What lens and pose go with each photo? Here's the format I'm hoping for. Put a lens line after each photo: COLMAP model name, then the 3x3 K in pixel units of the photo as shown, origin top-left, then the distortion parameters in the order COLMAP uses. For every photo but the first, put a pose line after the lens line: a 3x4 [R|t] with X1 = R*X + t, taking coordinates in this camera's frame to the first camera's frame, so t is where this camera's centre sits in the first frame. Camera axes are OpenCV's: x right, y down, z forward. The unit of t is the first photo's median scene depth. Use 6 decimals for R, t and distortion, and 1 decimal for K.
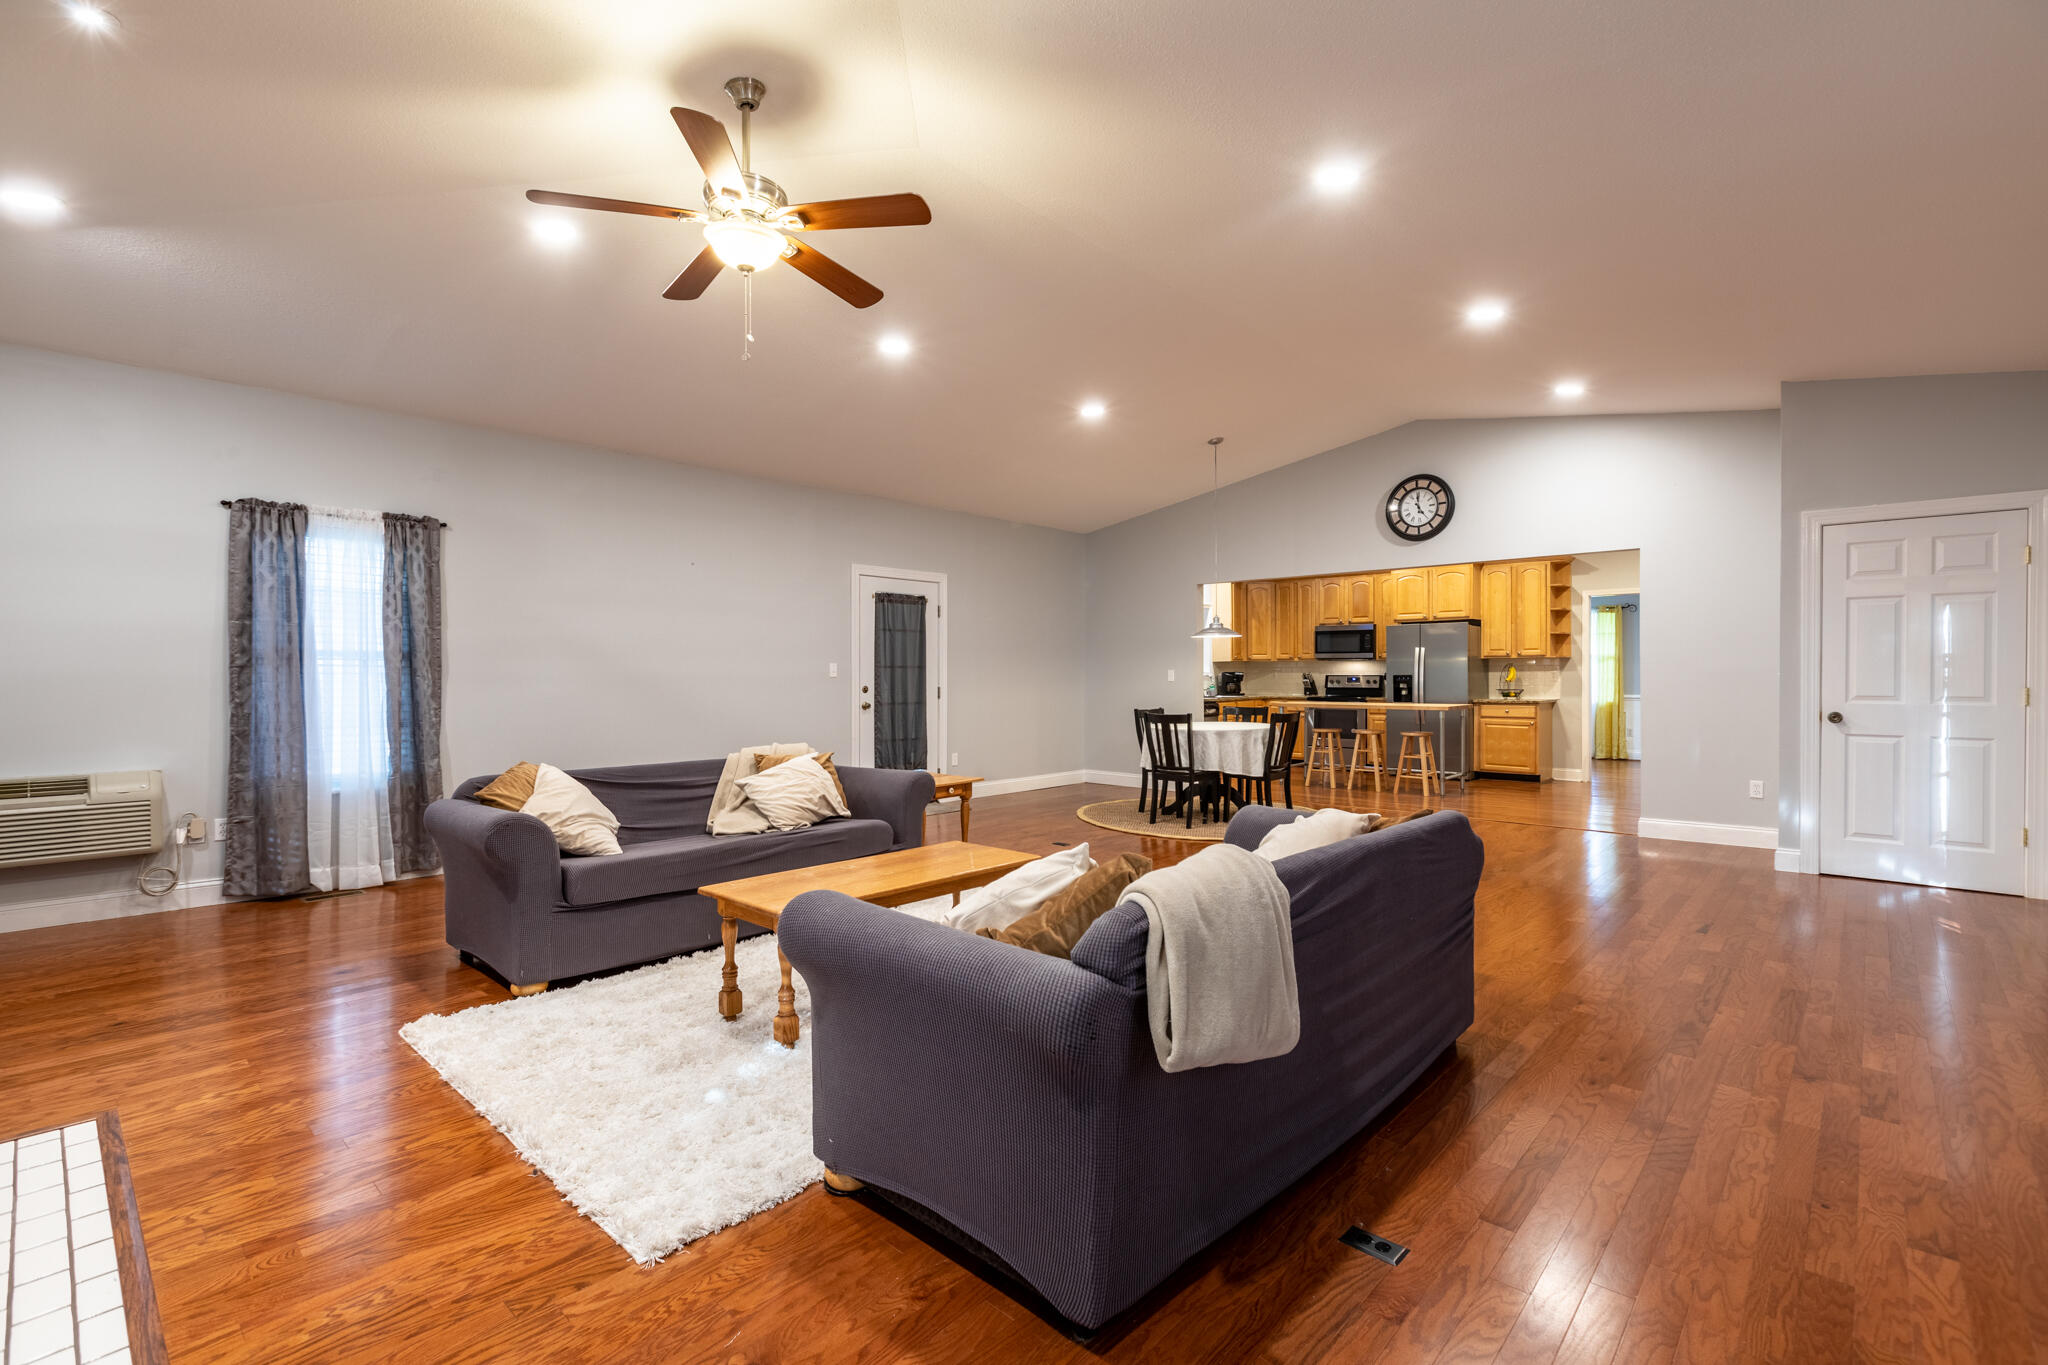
lens RADIAL K [[917.0, 0, 1019.8], [0, 917.0, 678.6], [0, 0, 1]] dist [0.010399, -0.000103]
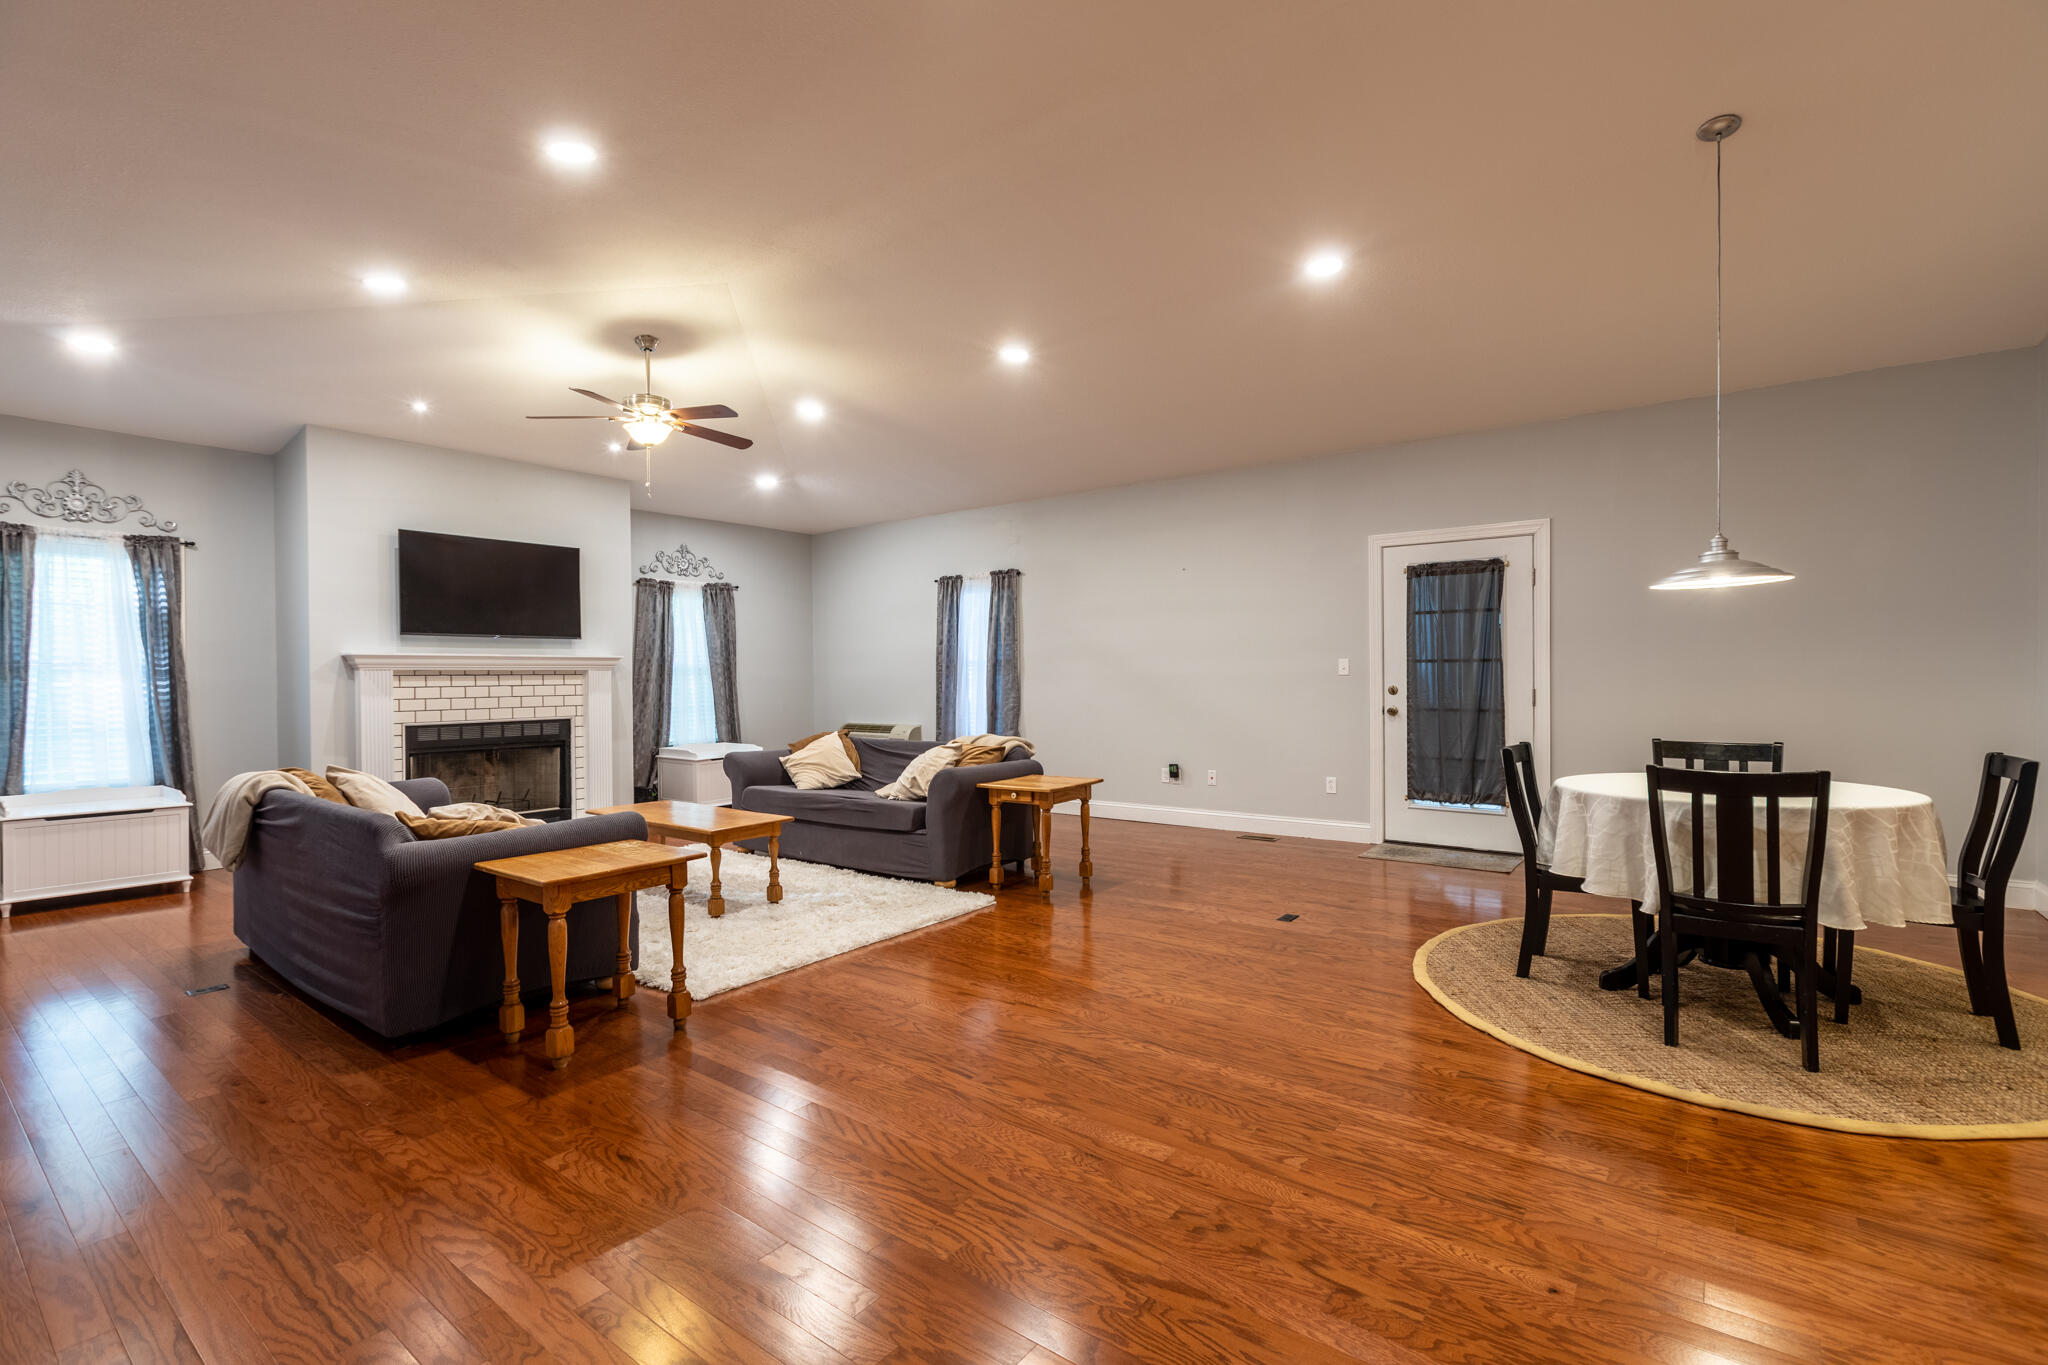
lens RADIAL K [[917.0, 0, 1019.8], [0, 917.0, 678.6], [0, 0, 1]] dist [0.010399, -0.000103]
pose [[0.087613, 0.010652, -0.996098, 0.604514], [0.005476, 0.999923, 0.011175, -0.009393], [0.996140, -0.006434, 0.087548, 0.624443]]
